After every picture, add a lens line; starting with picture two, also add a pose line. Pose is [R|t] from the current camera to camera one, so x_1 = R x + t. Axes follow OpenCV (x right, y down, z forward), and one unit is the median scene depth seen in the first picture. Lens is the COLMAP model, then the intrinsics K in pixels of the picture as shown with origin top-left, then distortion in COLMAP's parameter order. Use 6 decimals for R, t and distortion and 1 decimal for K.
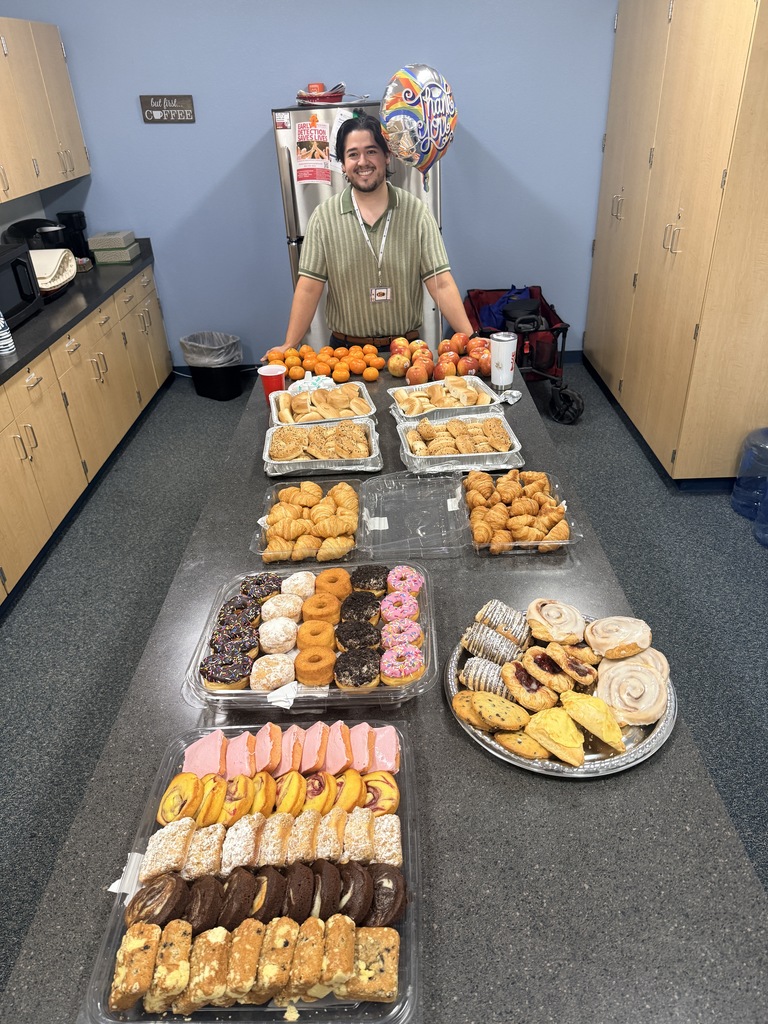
lens RADIAL K [[726.7, 0, 388.4], [0, 726.7, 516.1], [0, 0, 1]] dist [0.009536, -0.022261]
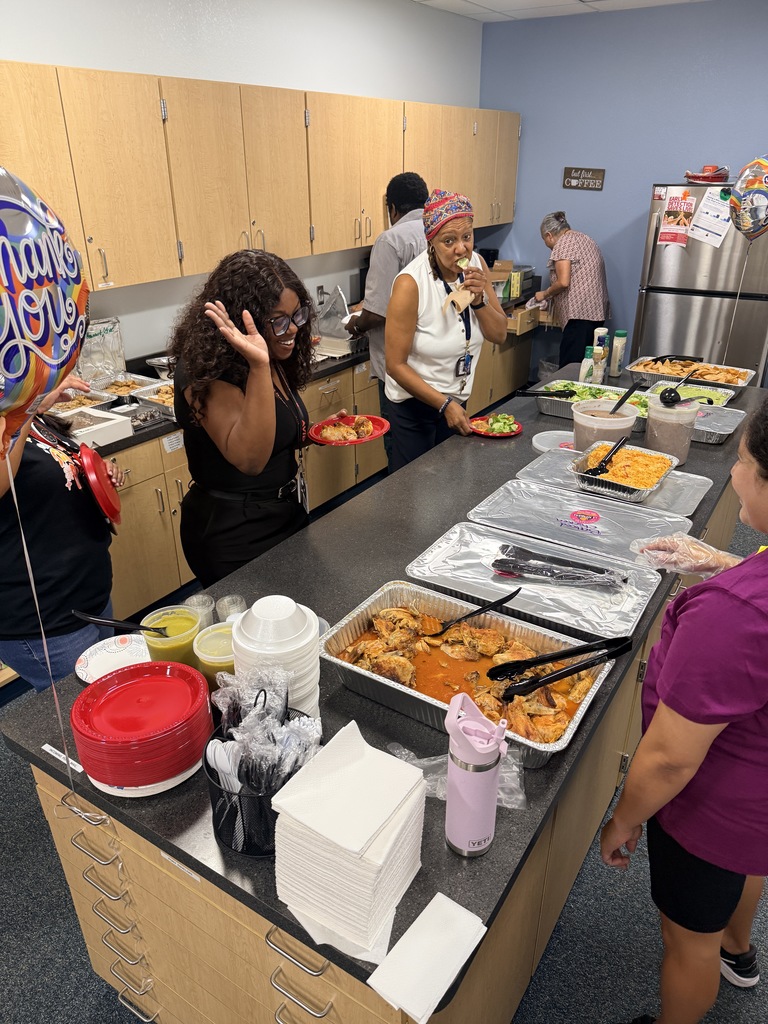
lens RADIAL K [[726.7, 0, 386.2], [0, 726.7, 523.0], [0, 0, 1]] dist [0.009536, -0.022261]
pose [[0.840422, 0.280288, -0.463820, 0.181748], [-0.311601, 0.950165, 0.009579, 0.114414], [0.443390, 0.136477, 0.885878, -0.210778]]
